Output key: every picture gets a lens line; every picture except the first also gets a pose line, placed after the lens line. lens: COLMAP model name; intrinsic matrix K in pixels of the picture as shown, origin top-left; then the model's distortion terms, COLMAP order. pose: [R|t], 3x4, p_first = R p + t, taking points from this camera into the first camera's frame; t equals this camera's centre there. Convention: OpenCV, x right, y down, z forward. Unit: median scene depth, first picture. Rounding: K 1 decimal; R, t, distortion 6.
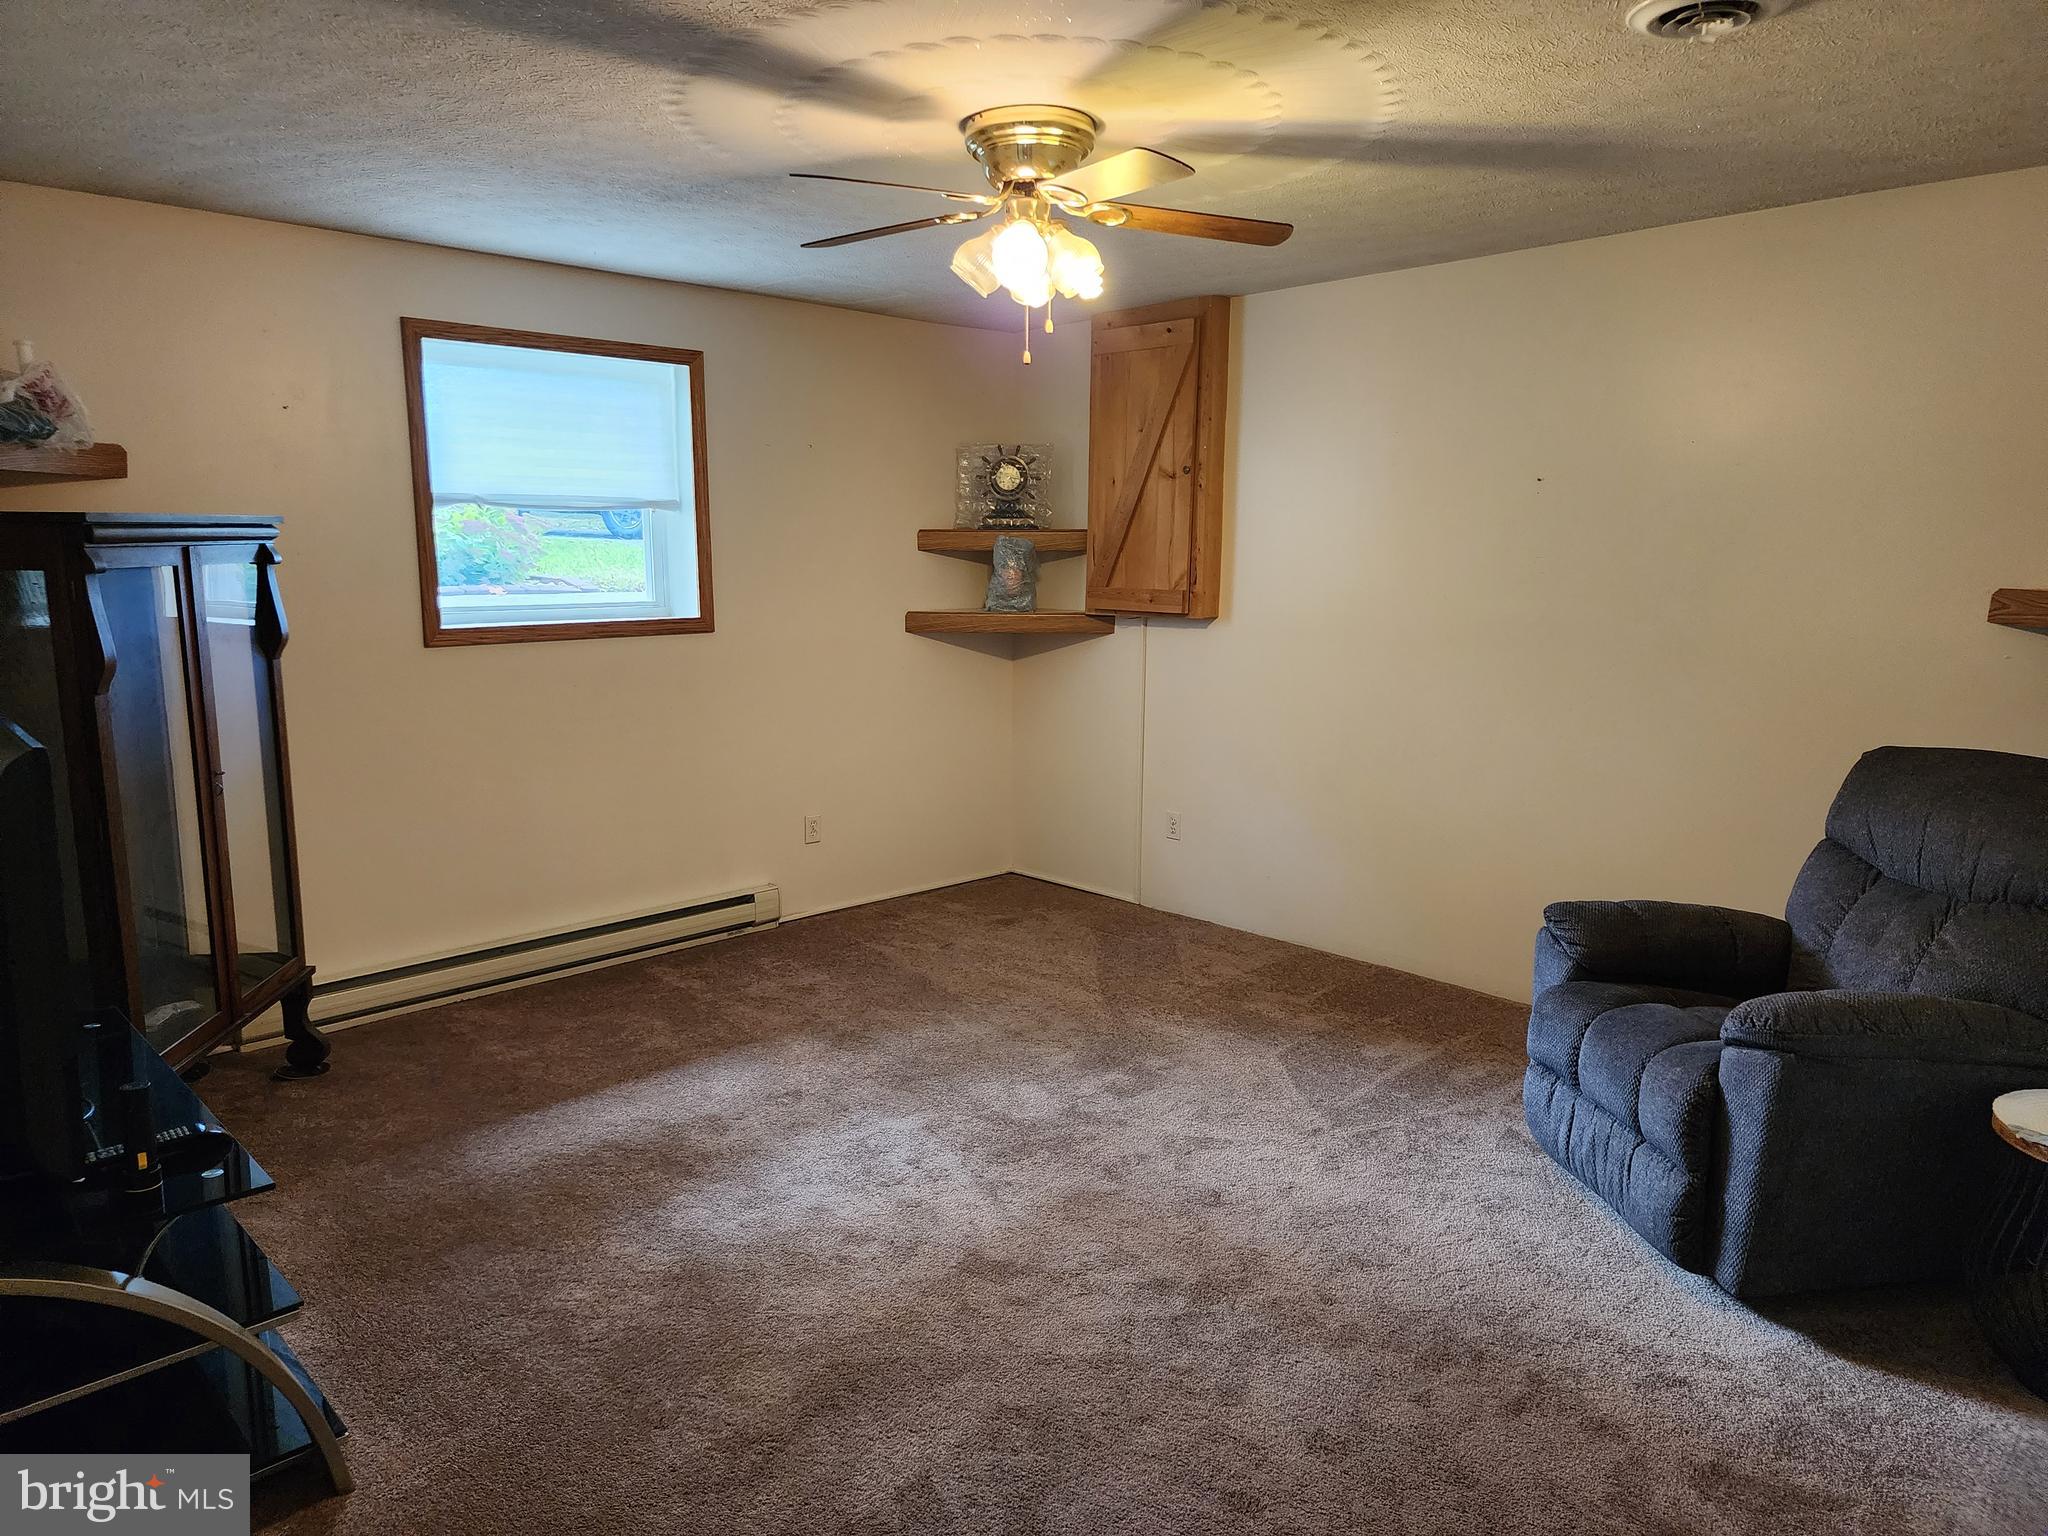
lens RADIAL K [[1377.6, 0, 1024.0], [0, 1377.6, 768.0], [0, 0, 1]] dist [0.004166, 0.001811]
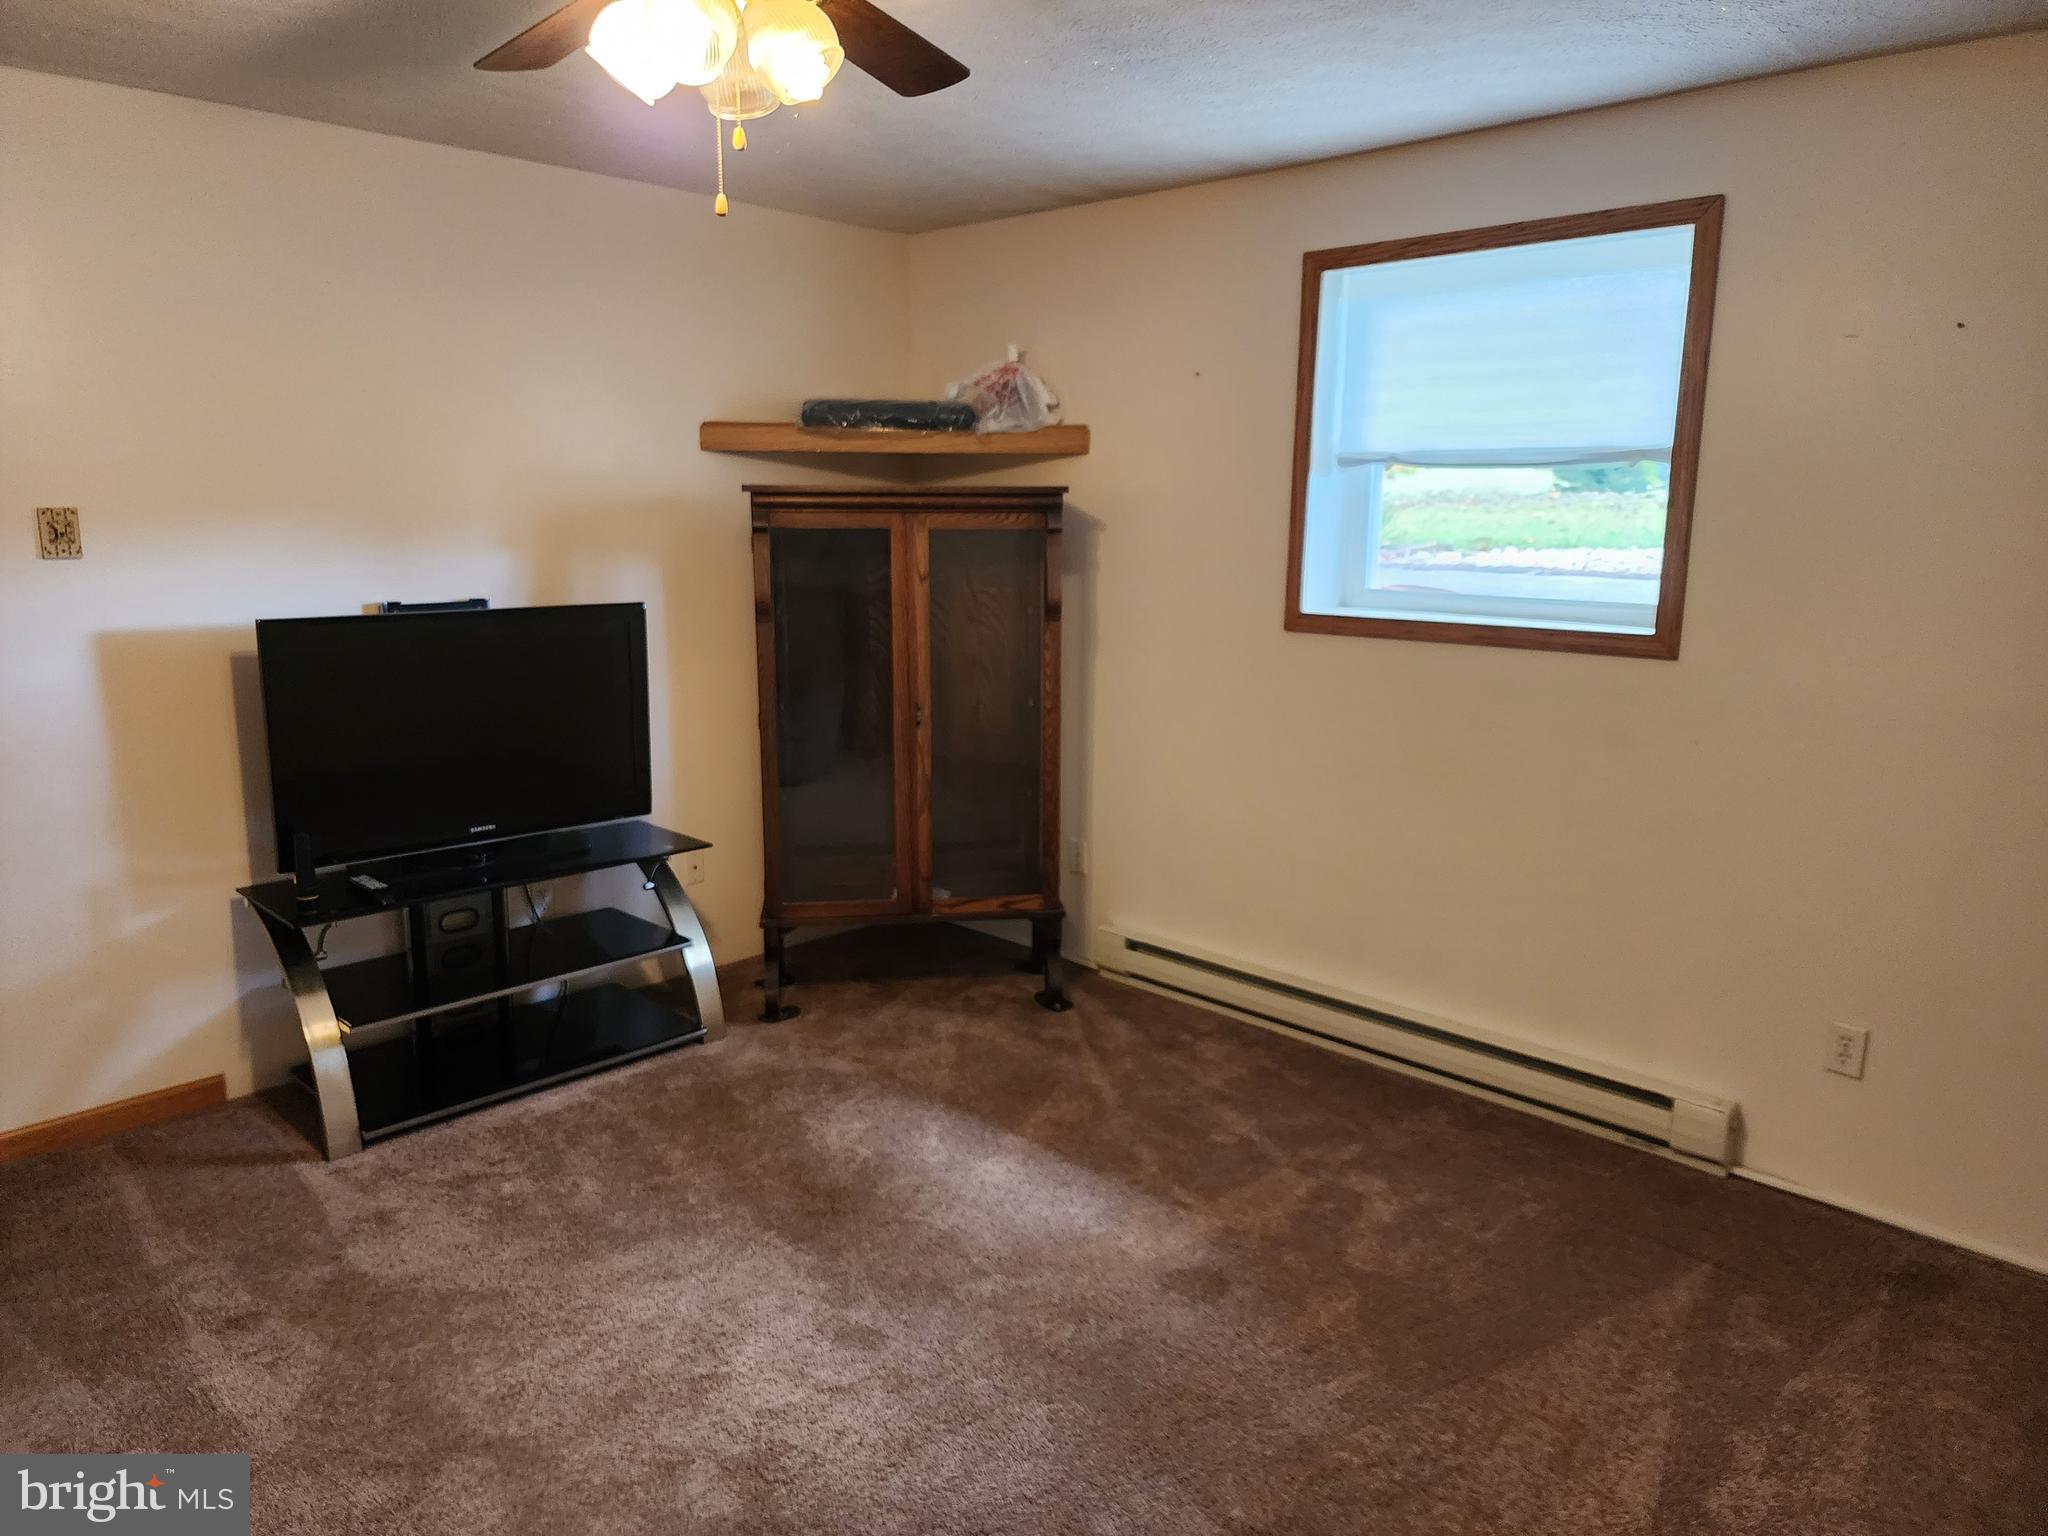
lens RADIAL K [[1284.0, 0, 1024.0], [0, 1284.0, 768.0], [0, 0, 1]] dist [0.000741, -0.000265]
pose [[0.059908, 0.170117, -0.983601, 0.344387], [-0.198294, 0.967761, 0.155300, -0.087193], [0.978310, 0.185739, 0.091710, 0.701800]]
